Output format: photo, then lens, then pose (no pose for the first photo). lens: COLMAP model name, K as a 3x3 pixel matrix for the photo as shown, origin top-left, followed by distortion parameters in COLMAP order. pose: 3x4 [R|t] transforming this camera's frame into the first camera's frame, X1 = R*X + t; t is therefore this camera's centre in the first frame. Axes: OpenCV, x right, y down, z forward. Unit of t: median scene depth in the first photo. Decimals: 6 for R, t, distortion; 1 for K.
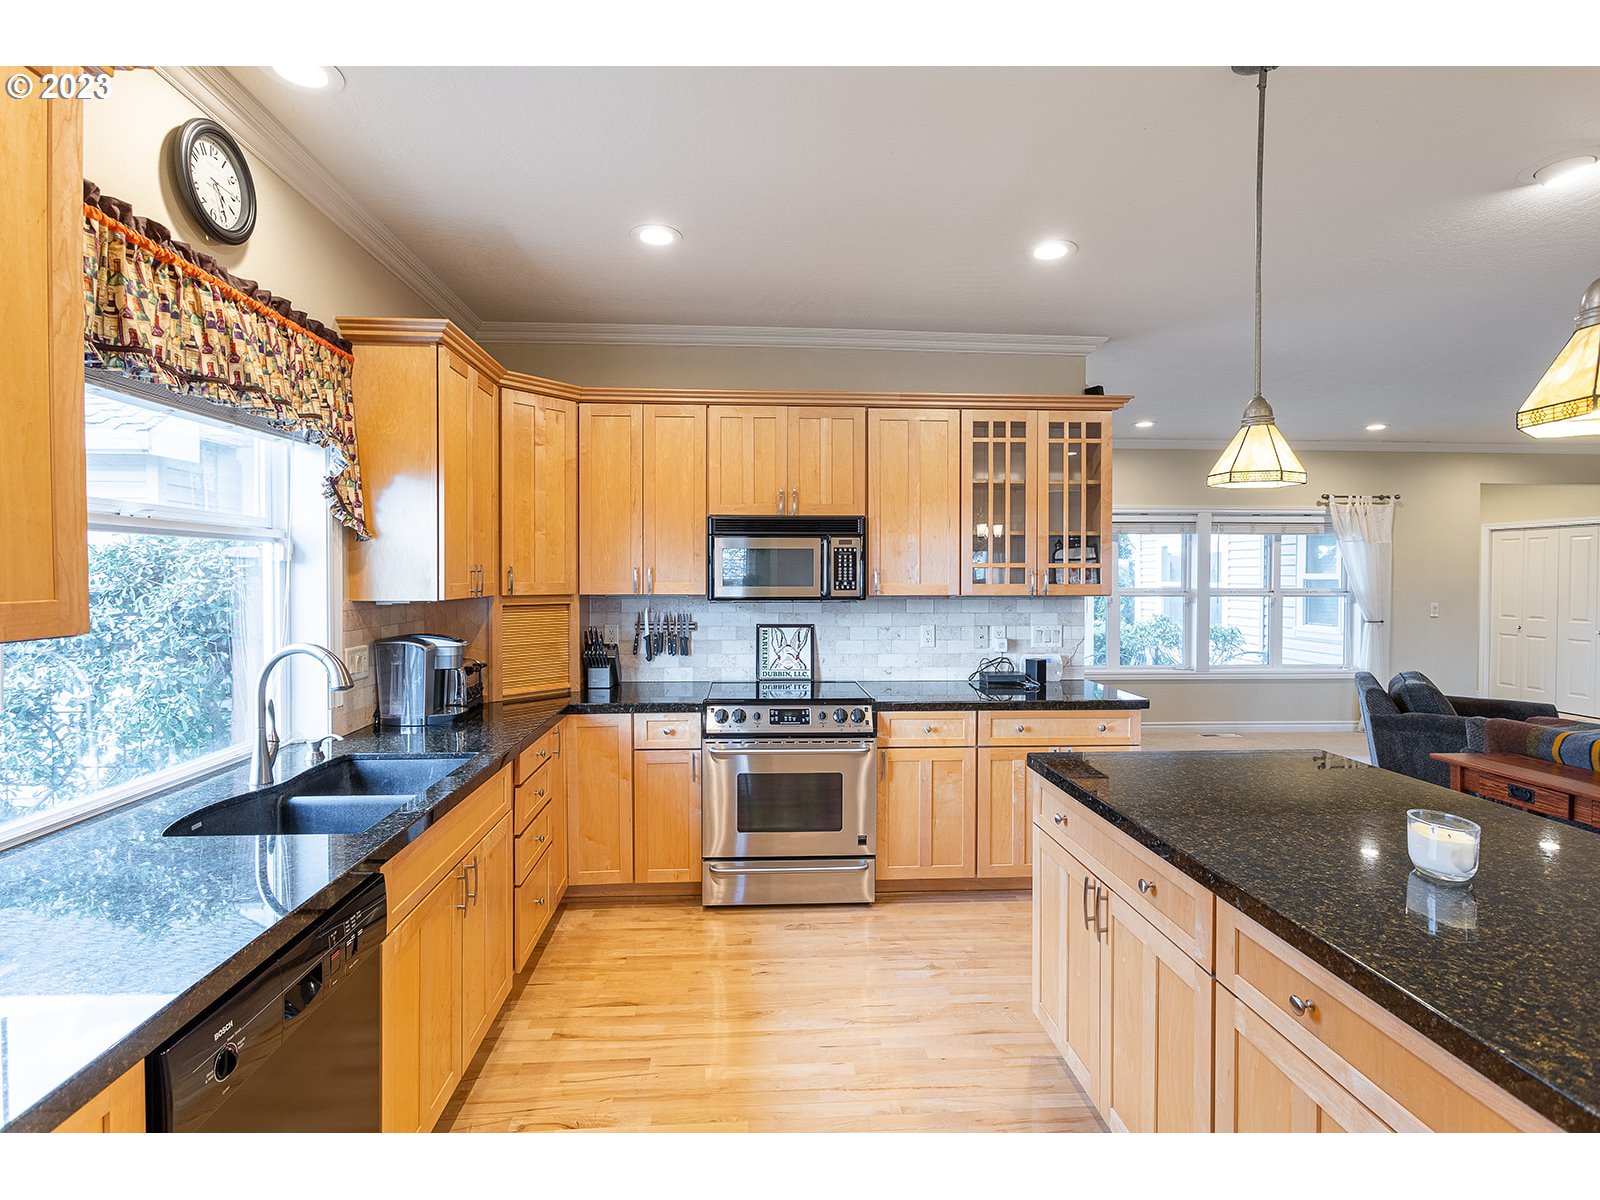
lens RADIAL K [[772.0, 0, 775.9], [0, 772.0, 589.0], [0, 0, 1]] dist [-0.003479, 0.001321]
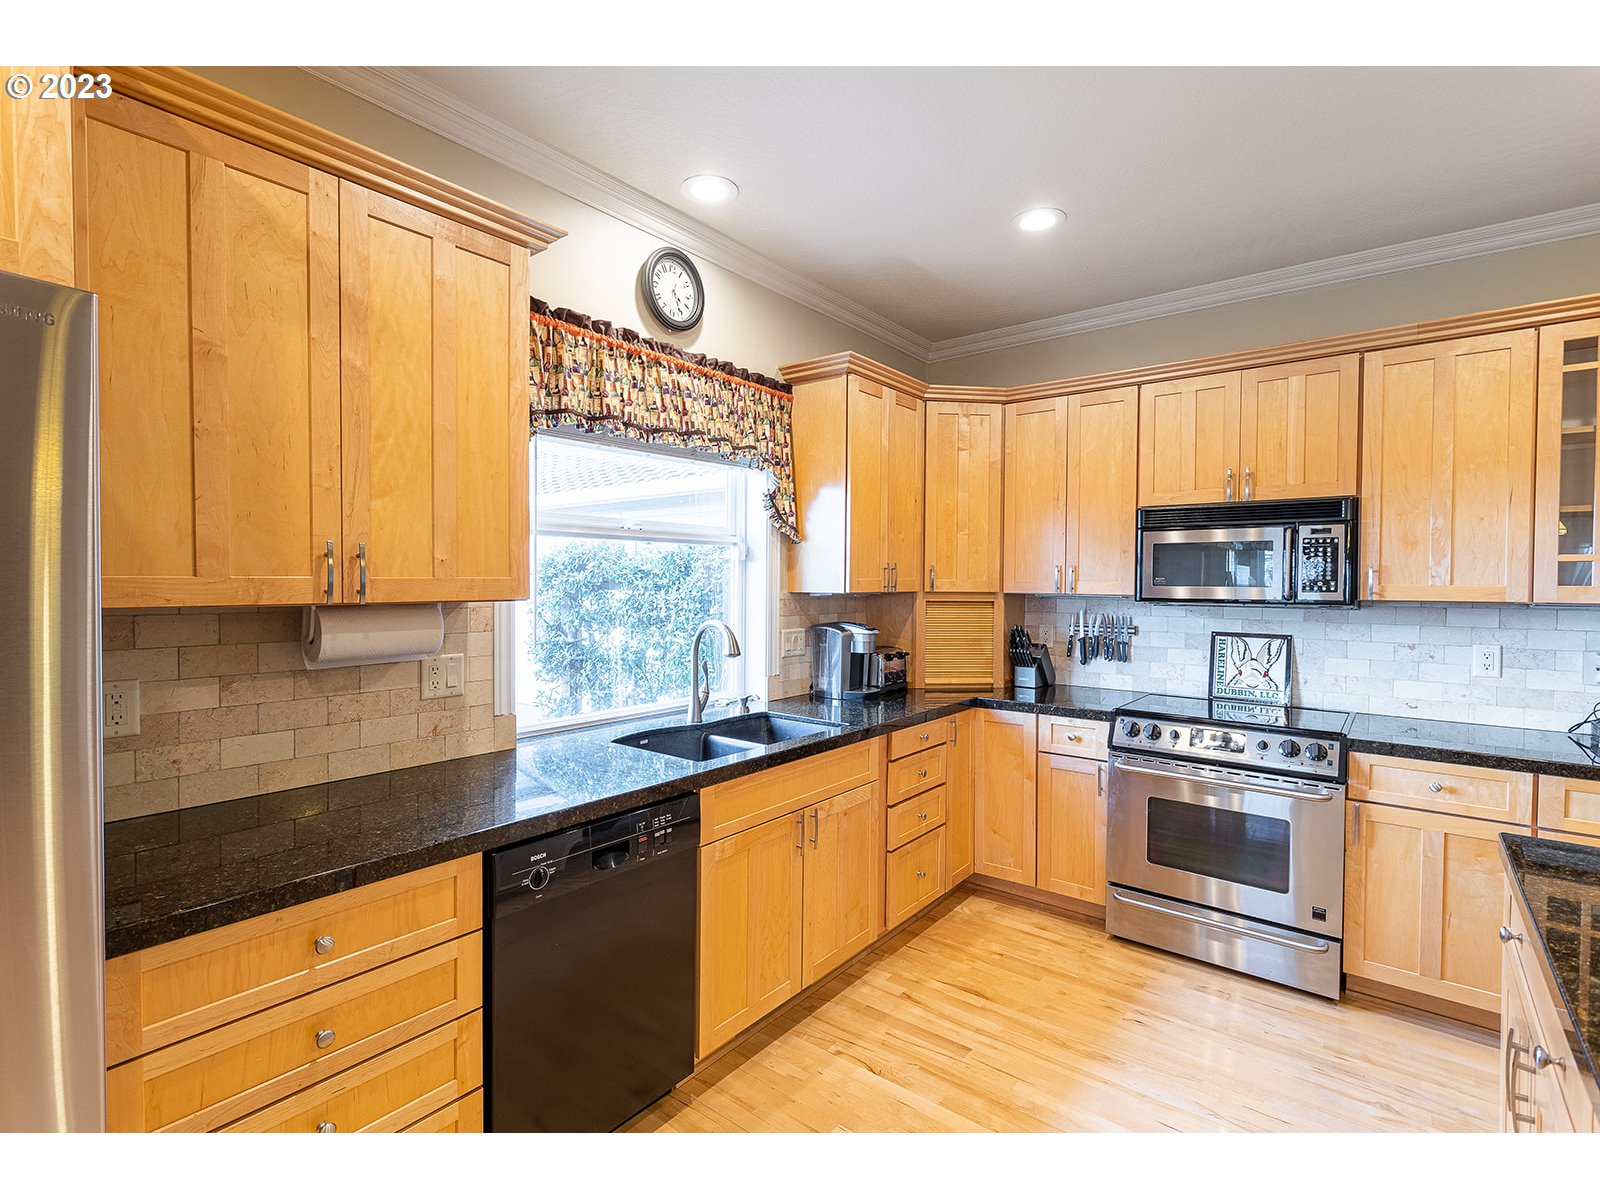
lens RADIAL K [[752.7, 0, 769.7], [0, 752.7, 595.6], [0, 0, 1]] dist [0.000619, 0.000885]
pose [[0.738544, 0.018830, -0.673943, 0.202866], [-0.019266, 0.999791, 0.006822, 0.011032], [0.673930, 0.007946, 0.738752, 0.064644]]
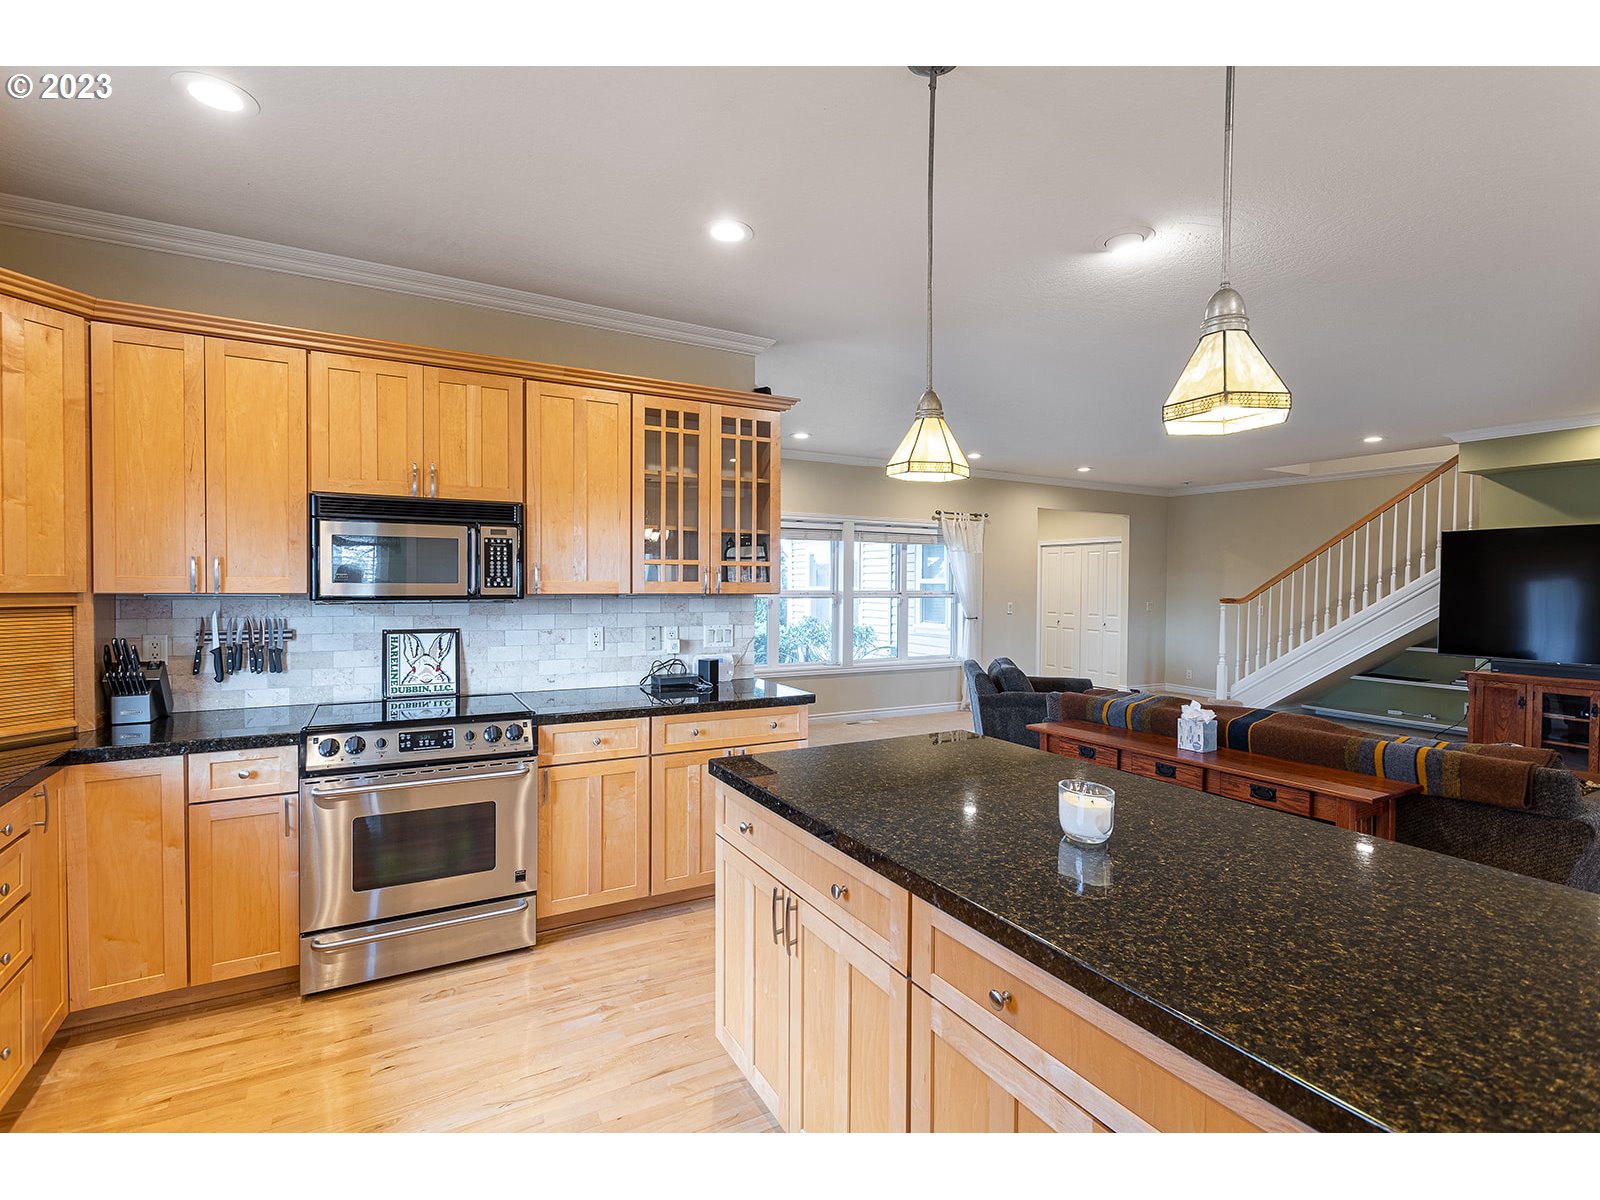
lens RADIAL K [[766.7, 0, 805.9], [0, 766.7, 598.0], [0, 0, 1]] dist [0.001743, 0.001771]
pose [[0.892691, -0.003076, 0.450659, 0.010591], [0.001671, 0.999992, 0.003517, 0.011120], [-0.450666, -0.002387, 0.892689, 0.086854]]
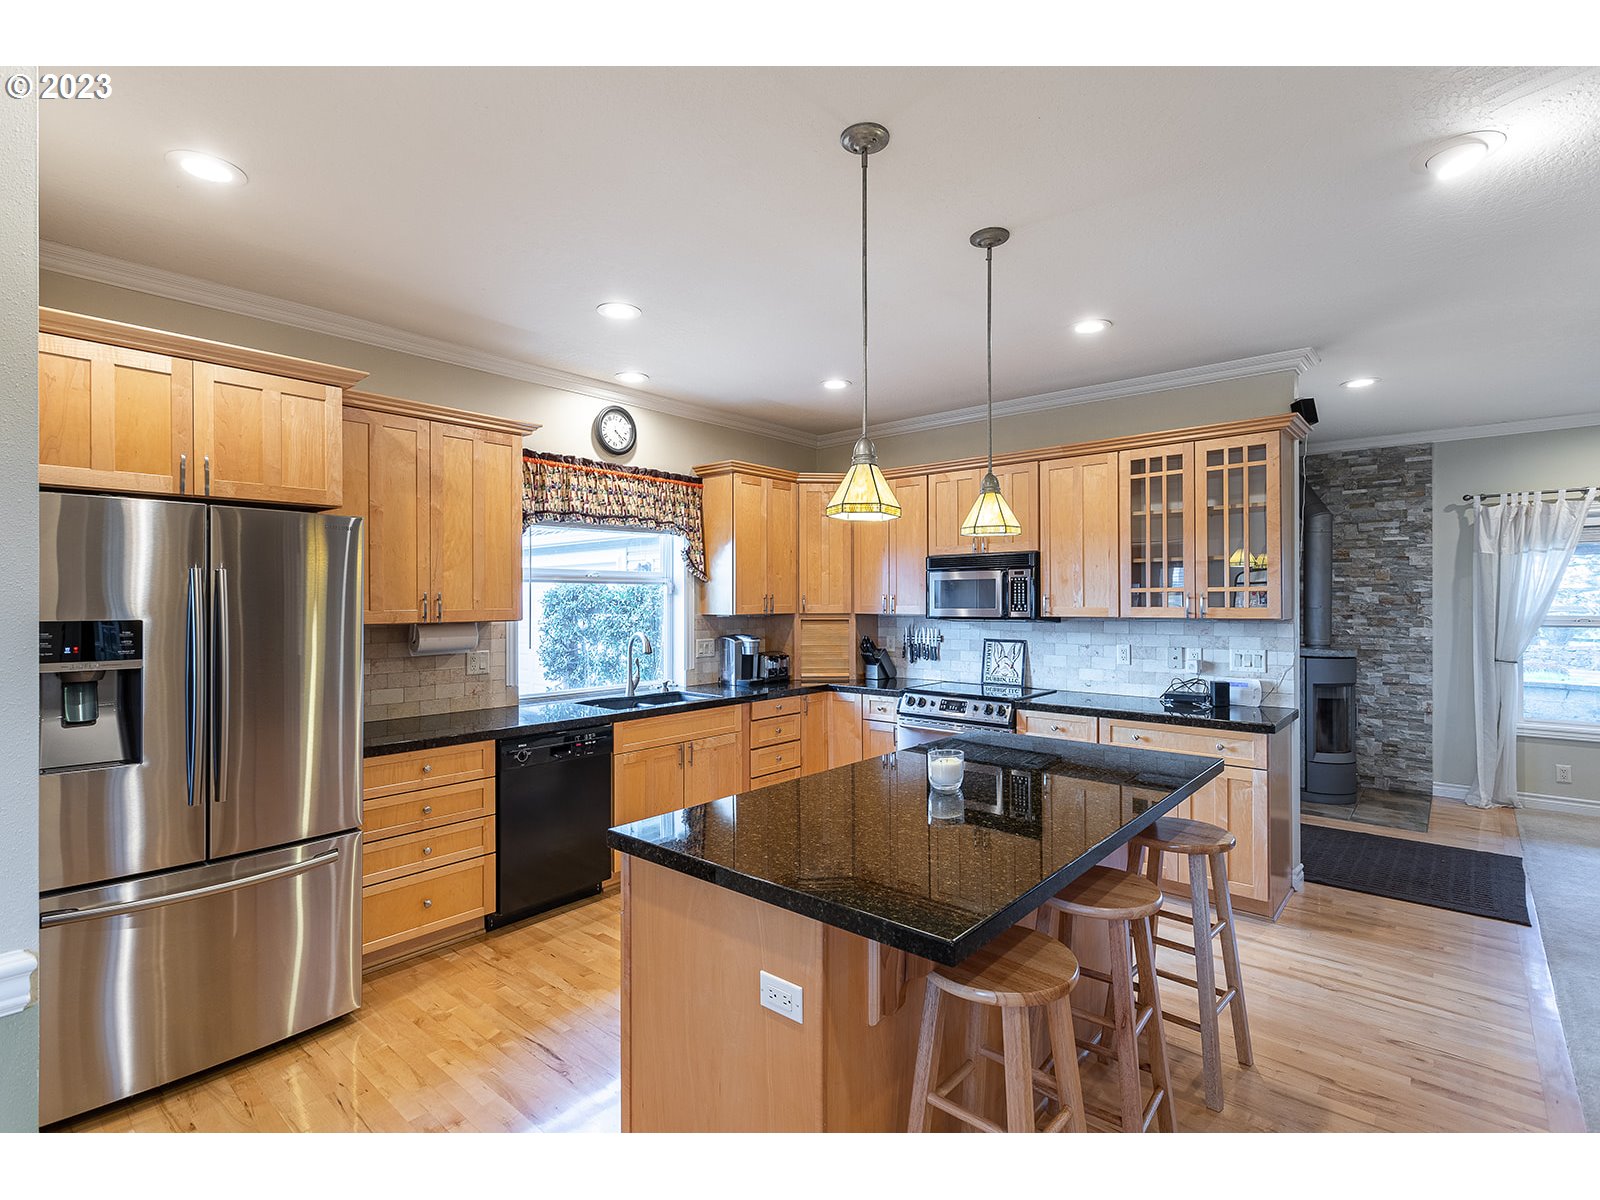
lens RADIAL K [[745.4, 0, 741.9], [0, 745.4, 596.0], [0, 0, 1]] dist [0.002384, 0.000216]
pose [[0.687352, -0.007356, -0.726287, 0.685628], [-0.010381, 0.999747, -0.019951, 0.004863], [0.726250, 0.021253, 0.687102, -0.146726]]
